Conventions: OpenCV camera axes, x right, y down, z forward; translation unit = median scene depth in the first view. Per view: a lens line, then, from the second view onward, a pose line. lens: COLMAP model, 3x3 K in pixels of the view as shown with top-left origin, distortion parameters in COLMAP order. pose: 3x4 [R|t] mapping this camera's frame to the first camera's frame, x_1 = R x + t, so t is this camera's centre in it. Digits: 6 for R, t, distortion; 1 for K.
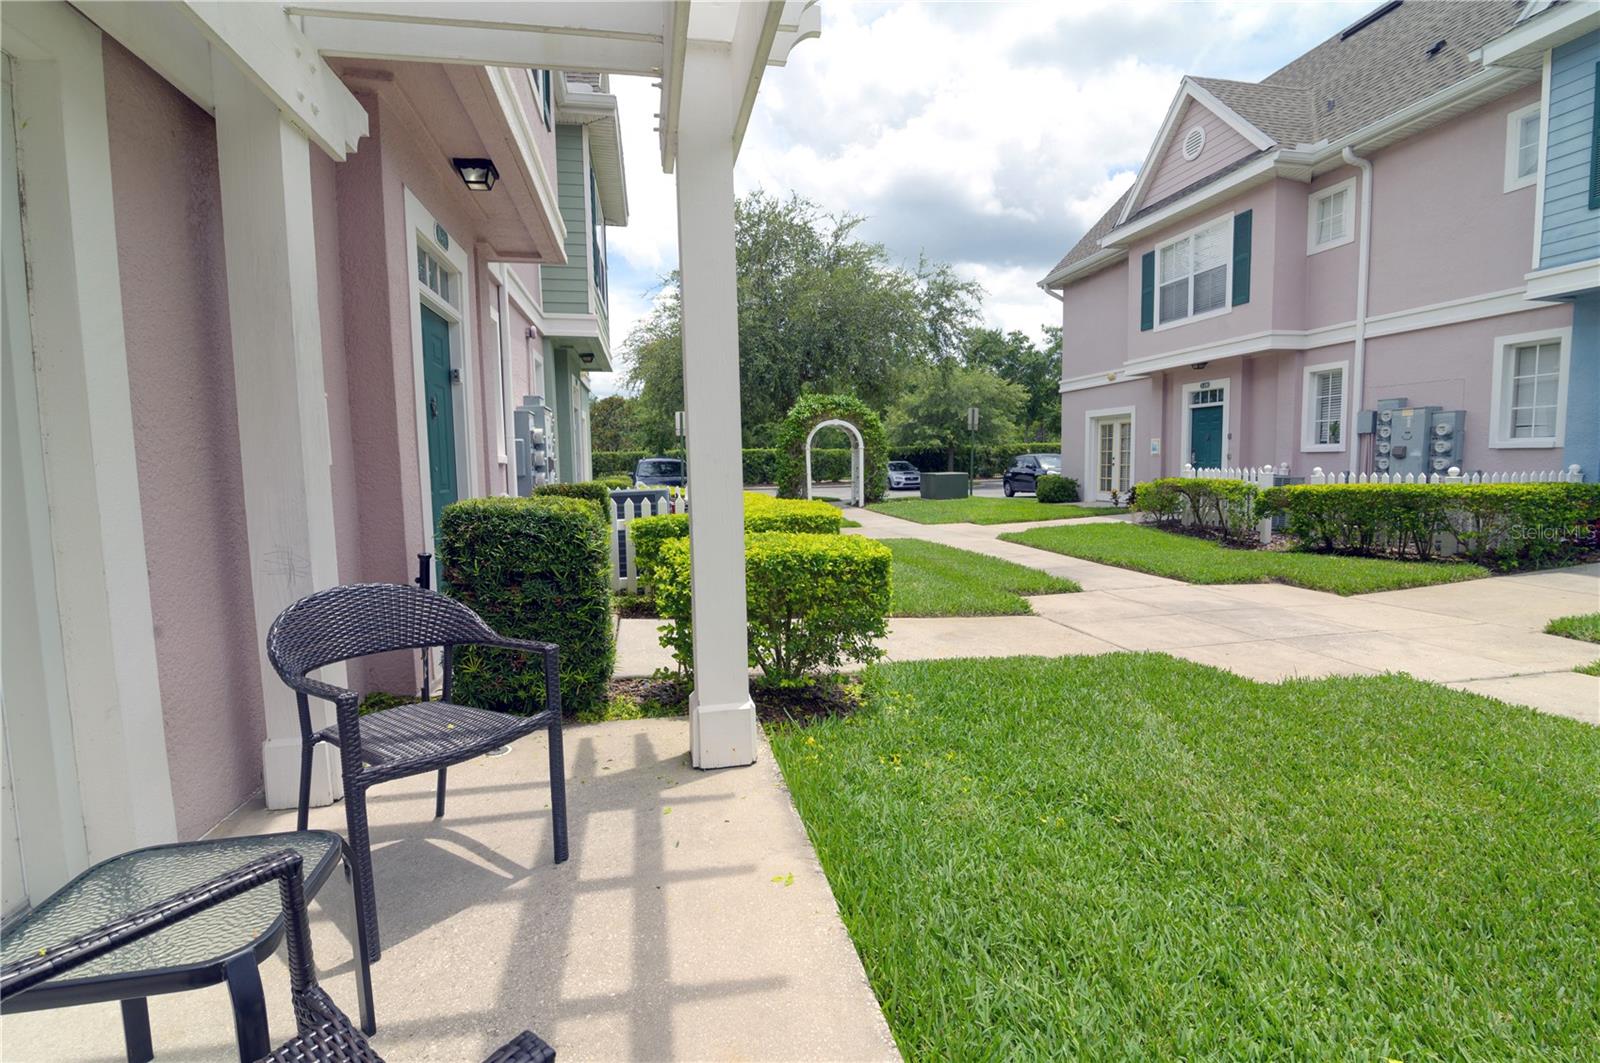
lens RADIAL K [[731.1, 0, 798.7], [0, 731.1, 527.9], [0, 0, 1]] dist [-0.018942, 0.001102]
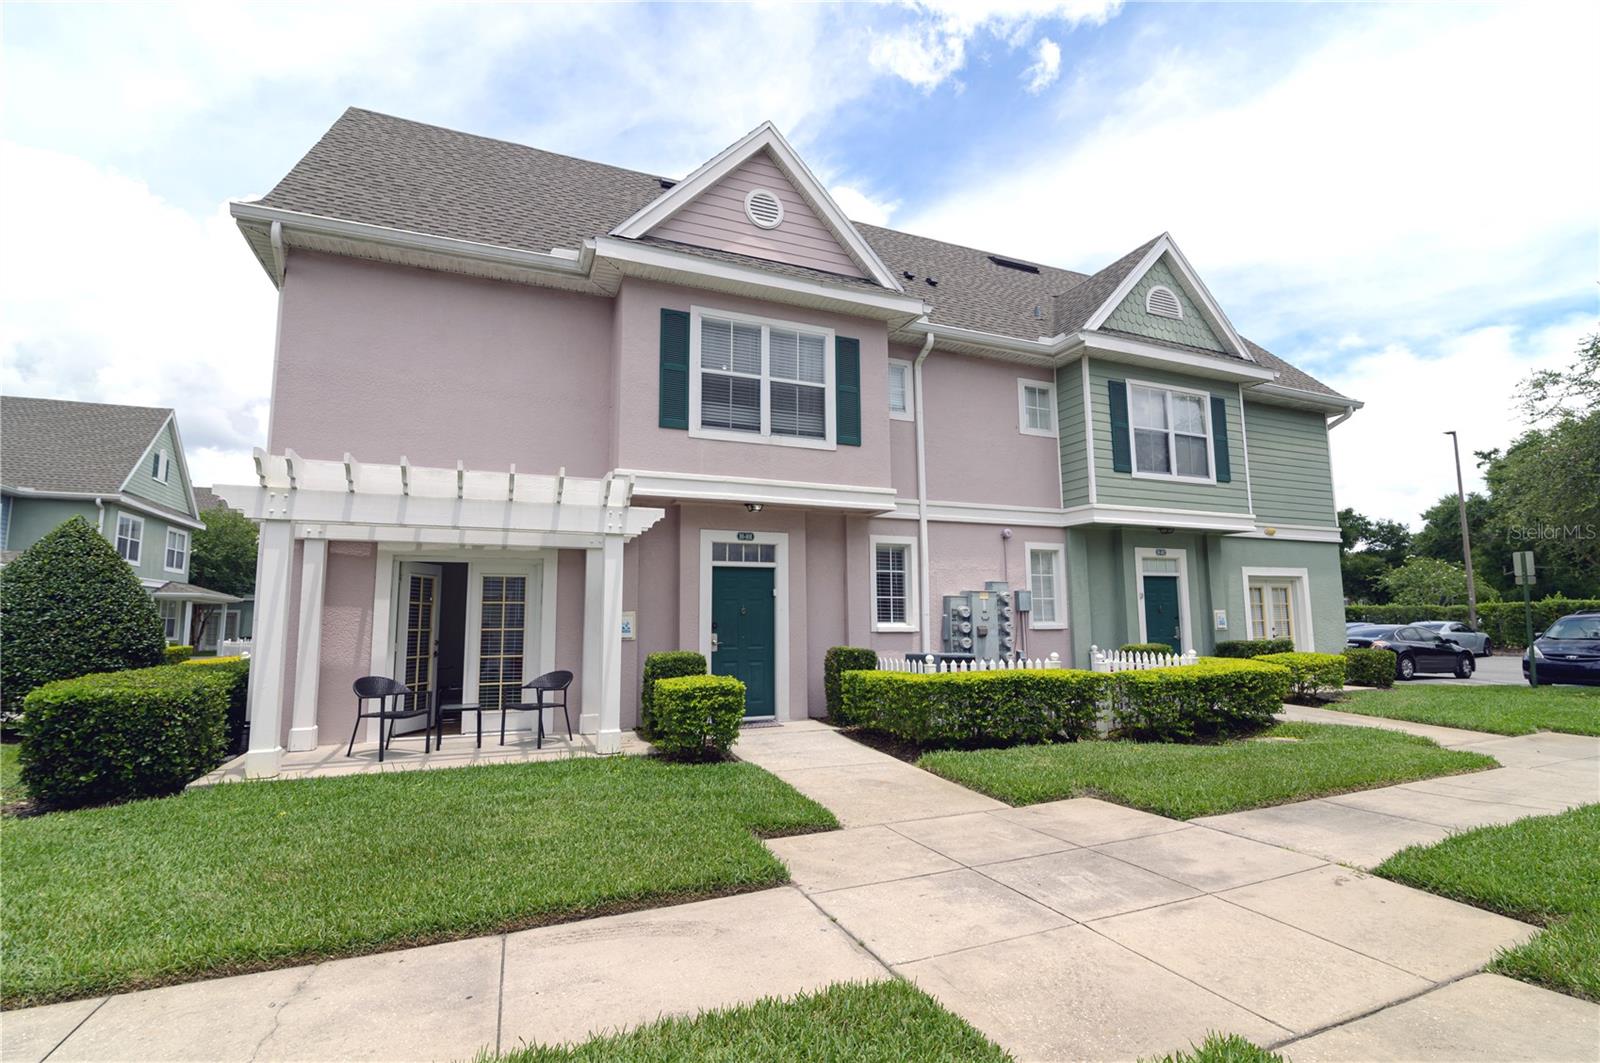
lens RADIAL K [[731.1, 0, 799.9], [0, 731.1, 537.5], [0, 0, 1]] dist [-0.018942, 0.001102]
pose [[-0.203657, 0.128118, 0.970623, -0.138336], [0.096783, 0.989179, -0.110261, -0.120621], [-0.974247, 0.071485, -0.213853, 1.182038]]
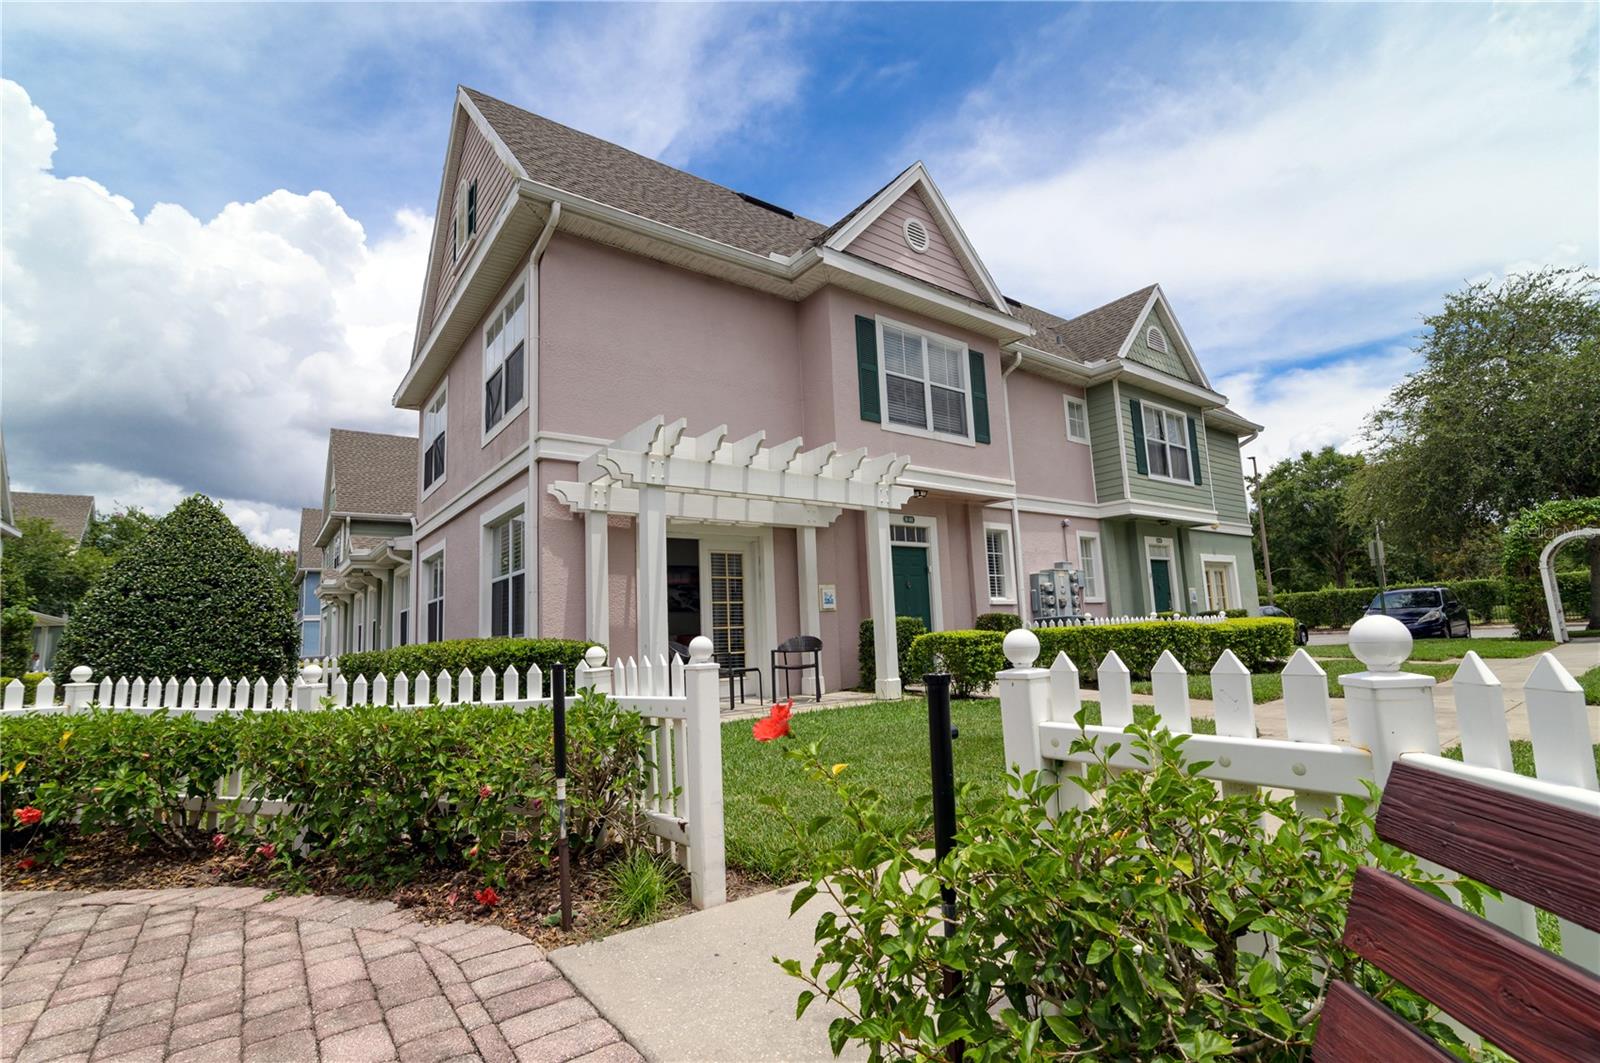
lens RADIAL K [[731.1, 0, 806.0], [0, 731.1, 536.6], [0, 0, 1]] dist [-0.018942, 0.001102]
pose [[-0.438498, 0.153758, 0.885482, -0.098551], [0.128976, 0.985824, -0.107312, -0.114038], [-0.889430, 0.067149, -0.452113, 1.568940]]
